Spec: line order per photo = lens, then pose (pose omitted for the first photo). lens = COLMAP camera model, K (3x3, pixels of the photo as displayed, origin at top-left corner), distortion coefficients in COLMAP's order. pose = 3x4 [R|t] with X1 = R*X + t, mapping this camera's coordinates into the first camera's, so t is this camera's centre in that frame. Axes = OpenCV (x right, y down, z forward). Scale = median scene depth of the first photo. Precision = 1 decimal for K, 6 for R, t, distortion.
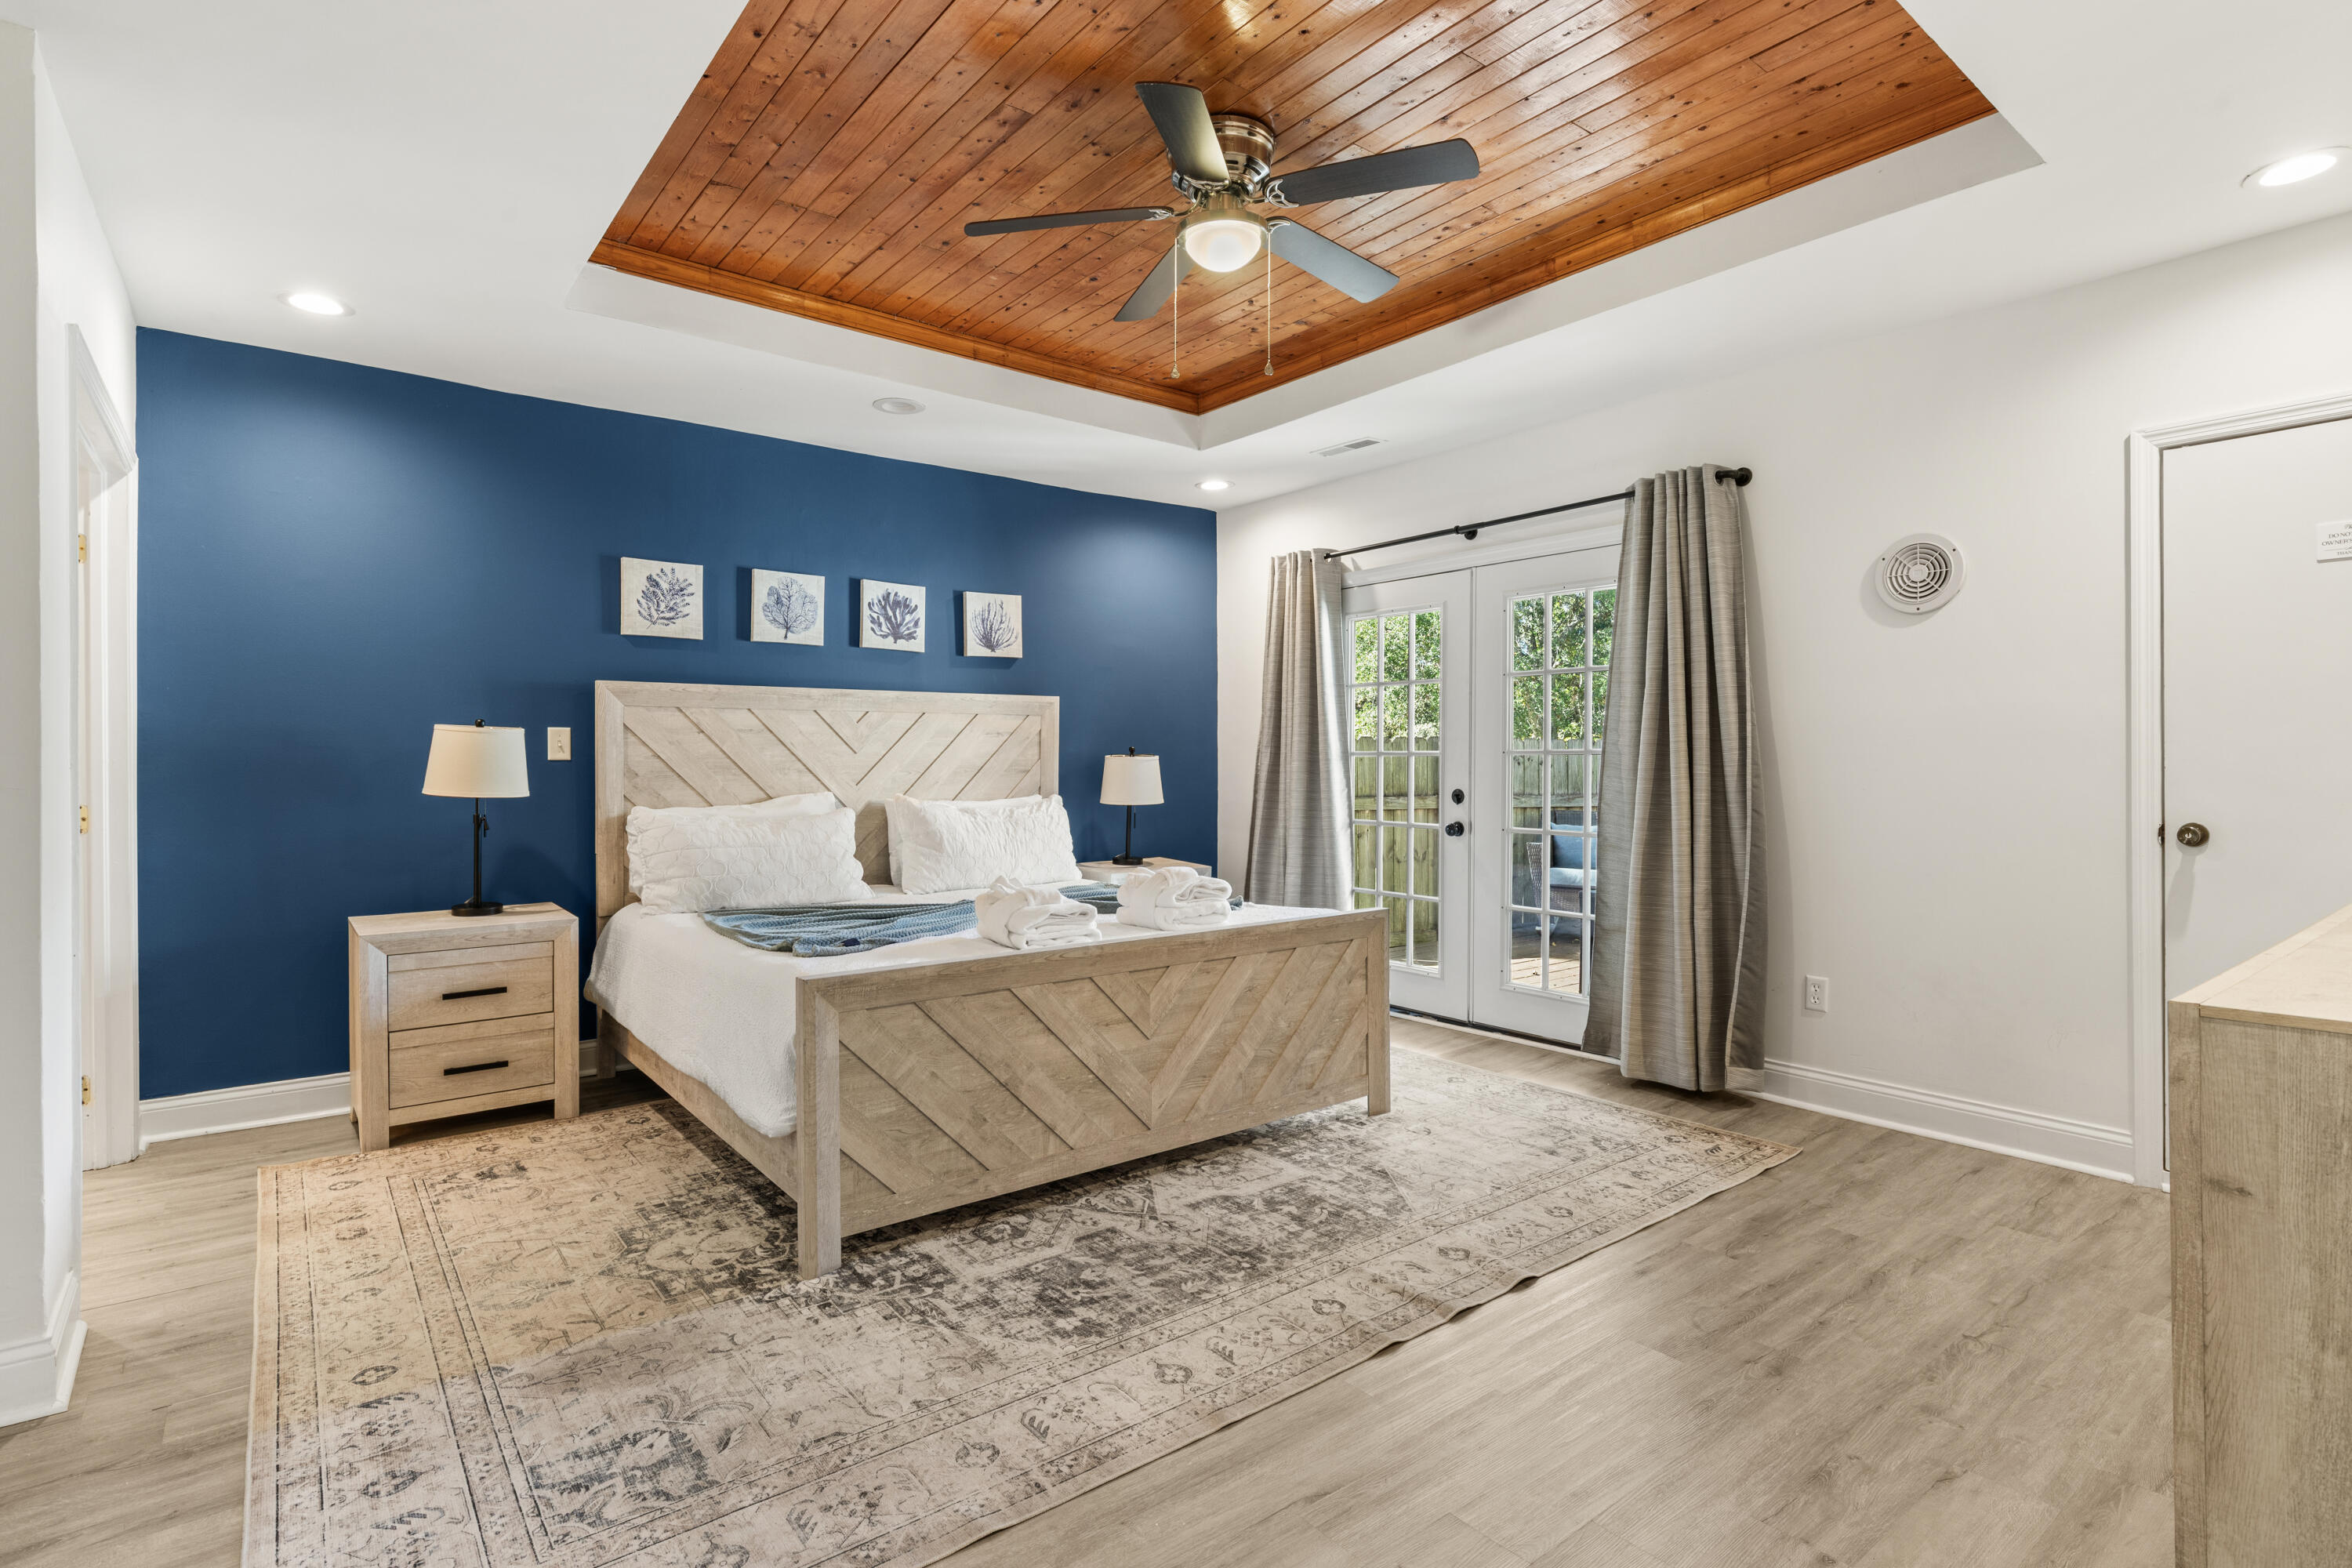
lens RADIAL K [[1153.3, 0, 1175.8], [0, 1153.3, 761.7], [0, 0, 1]] dist [-0.006040, -0.001085]
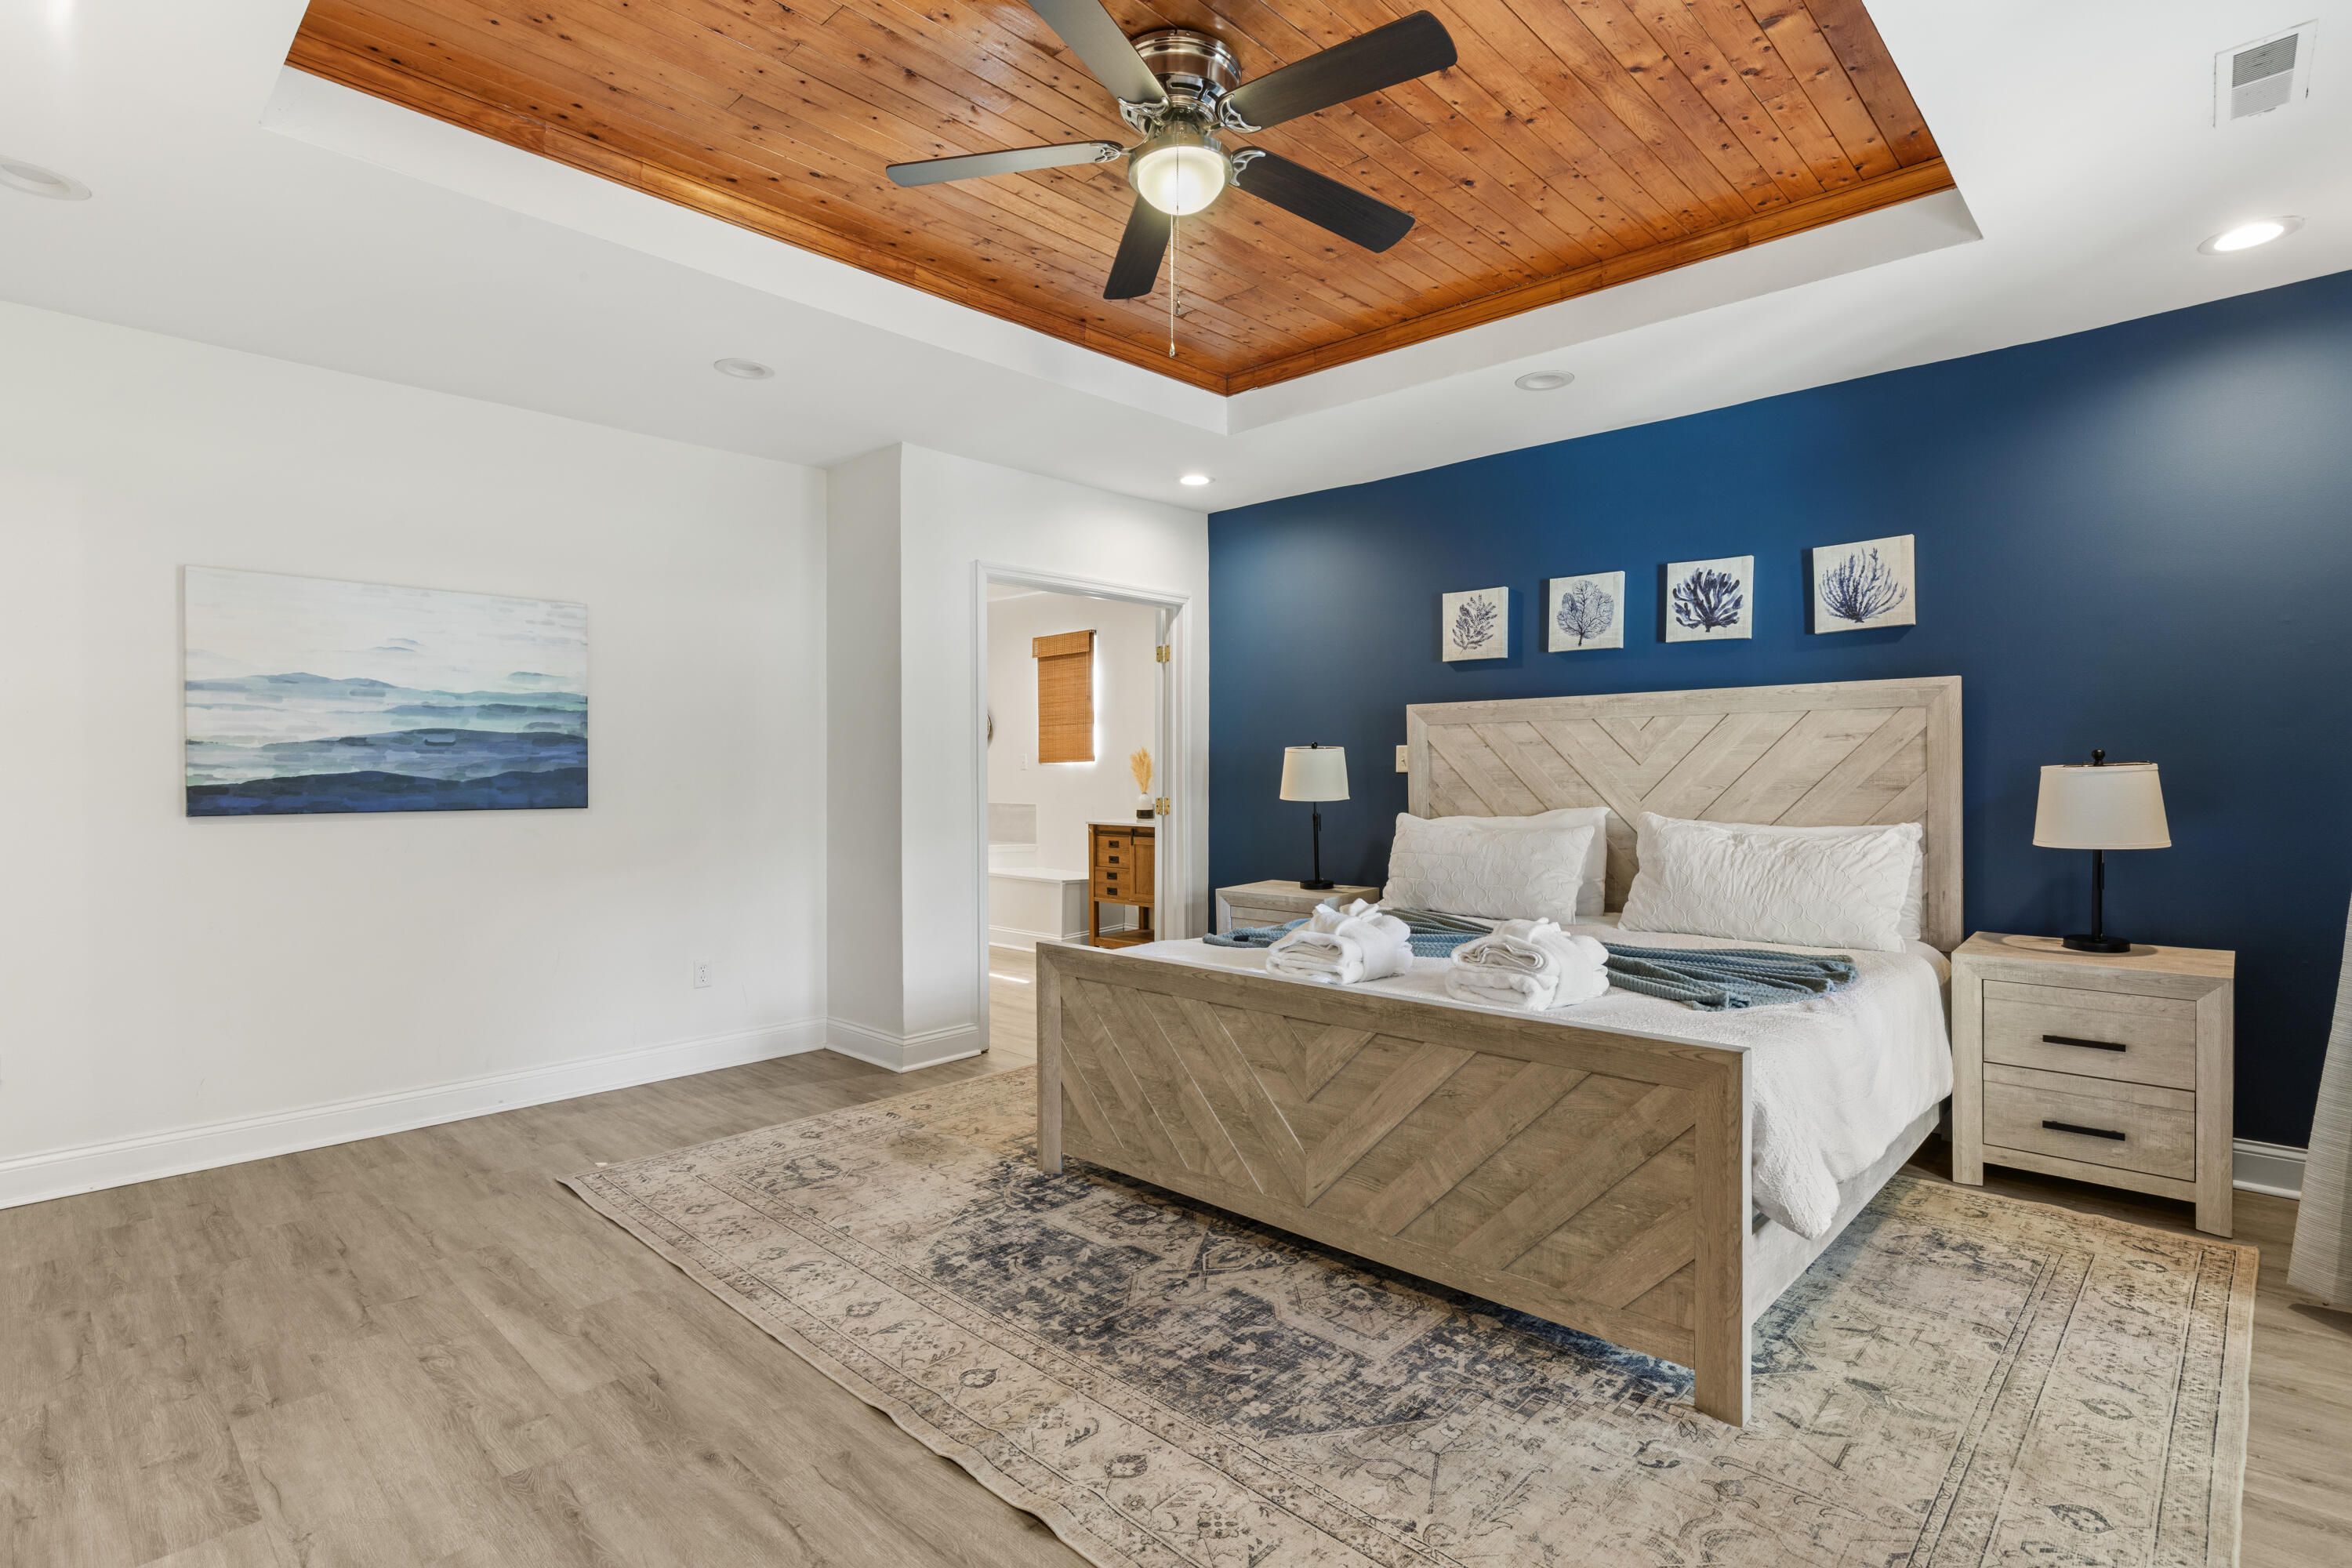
lens RADIAL K [[1136.6, 0, 1189.6], [0, 1136.6, 772.3], [0, 0, 1]] dist [-0.004365, 0.000605]
pose [[0.145770, 0.002986, -0.989314, 0.914985], [0.002327, 0.999992, 0.003361, -0.008731], [0.989316, -0.002792, 0.145761, 0.905146]]
